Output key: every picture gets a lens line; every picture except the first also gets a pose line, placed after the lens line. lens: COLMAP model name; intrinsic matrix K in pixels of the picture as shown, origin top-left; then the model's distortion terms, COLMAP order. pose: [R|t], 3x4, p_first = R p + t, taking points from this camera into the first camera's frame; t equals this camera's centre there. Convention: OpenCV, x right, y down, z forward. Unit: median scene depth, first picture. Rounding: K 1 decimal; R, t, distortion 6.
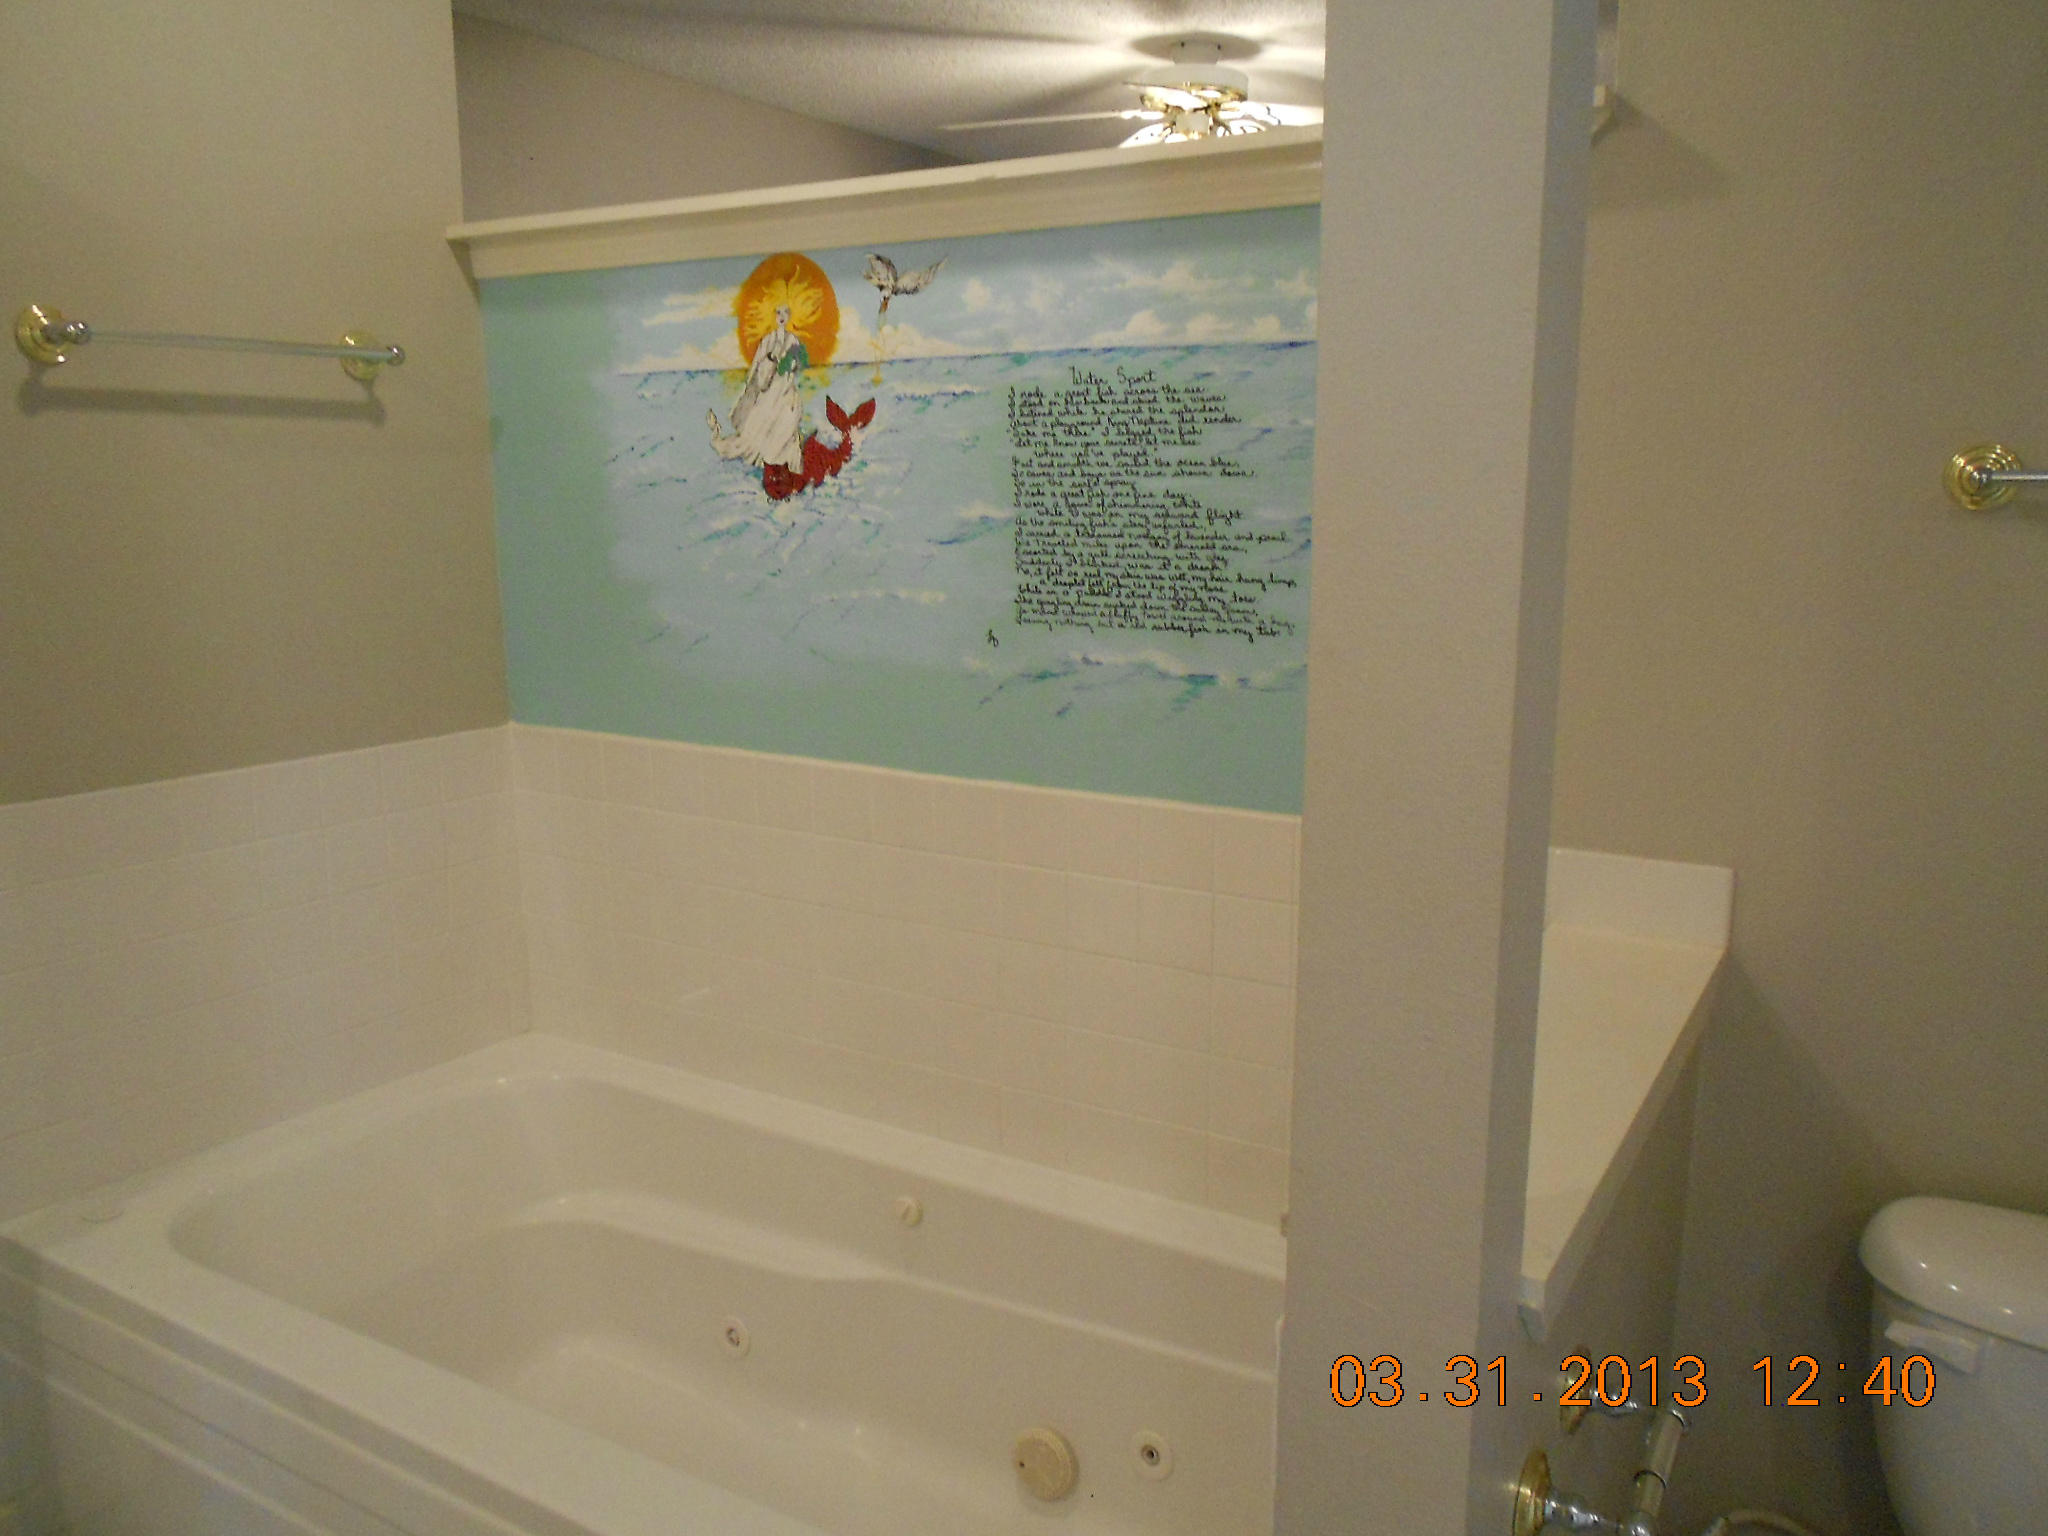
lens RADIAL K [[1570.6, 0, 1024.0], [0, 1570.6, 768.0], [0, 0, 1]] dist [-0.002731, -0.002422]
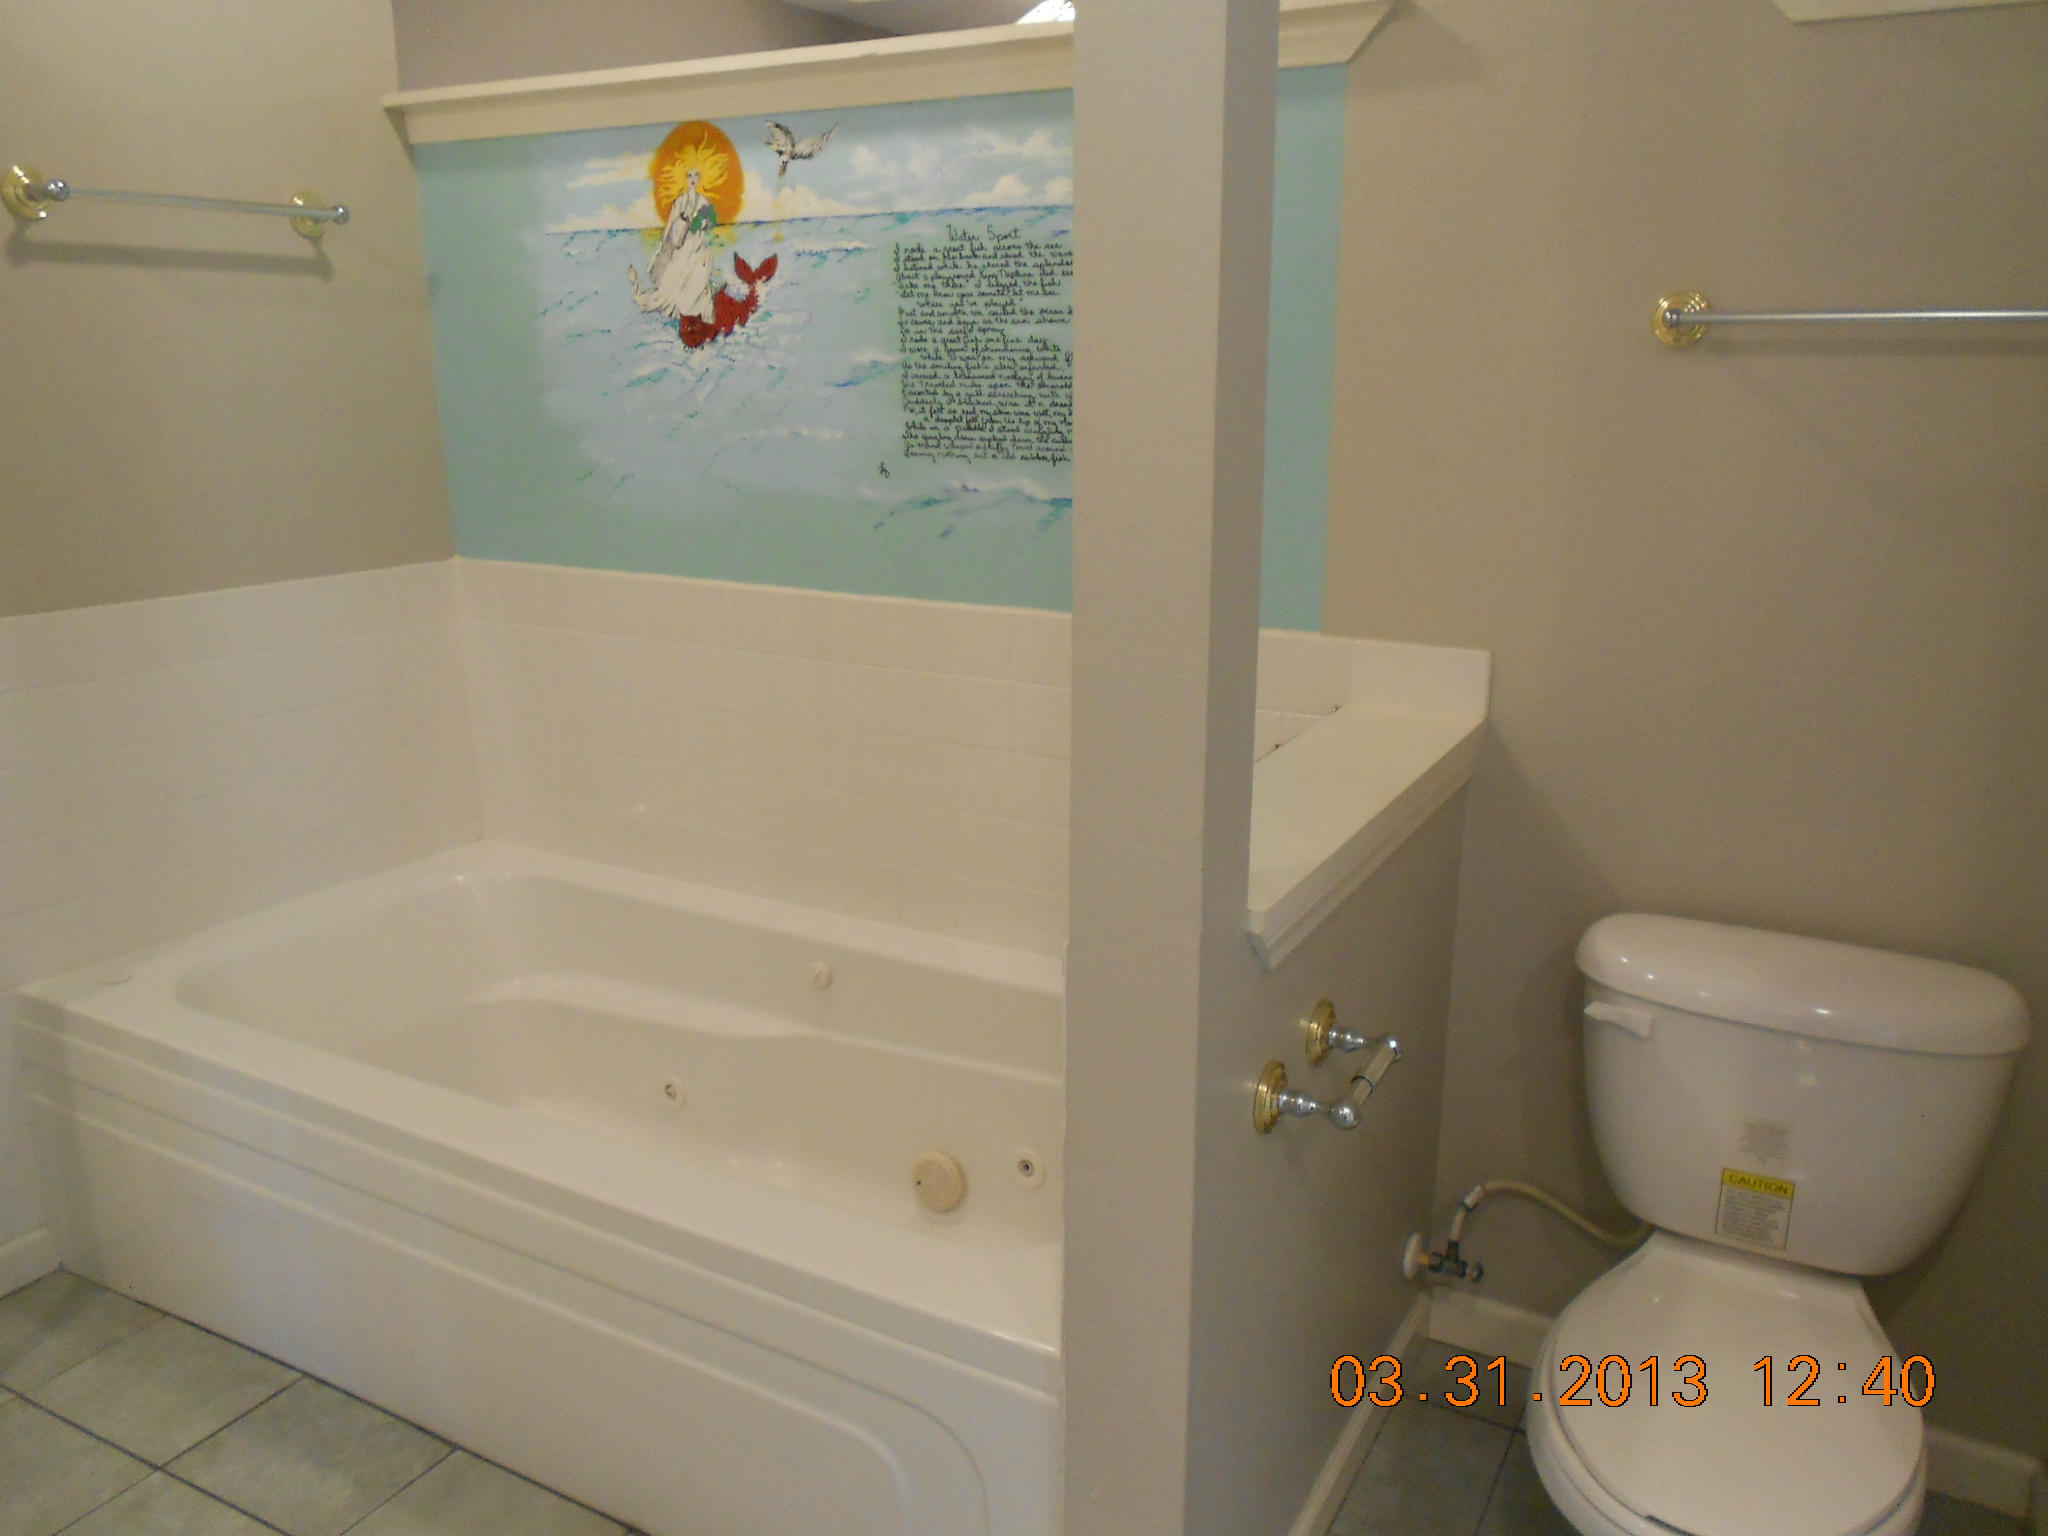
lens RADIAL K [[1522.2, 0, 1024.0], [0, 1522.2, 768.0], [0, 0, 1]] dist [0.002332, -0.028795]
pose [[0.999087, -0.007492, 0.042050, 0.034648], [0.004111, 0.996792, 0.079935, 0.046740], [-0.042514, -0.079689, 0.995913, -0.127126]]
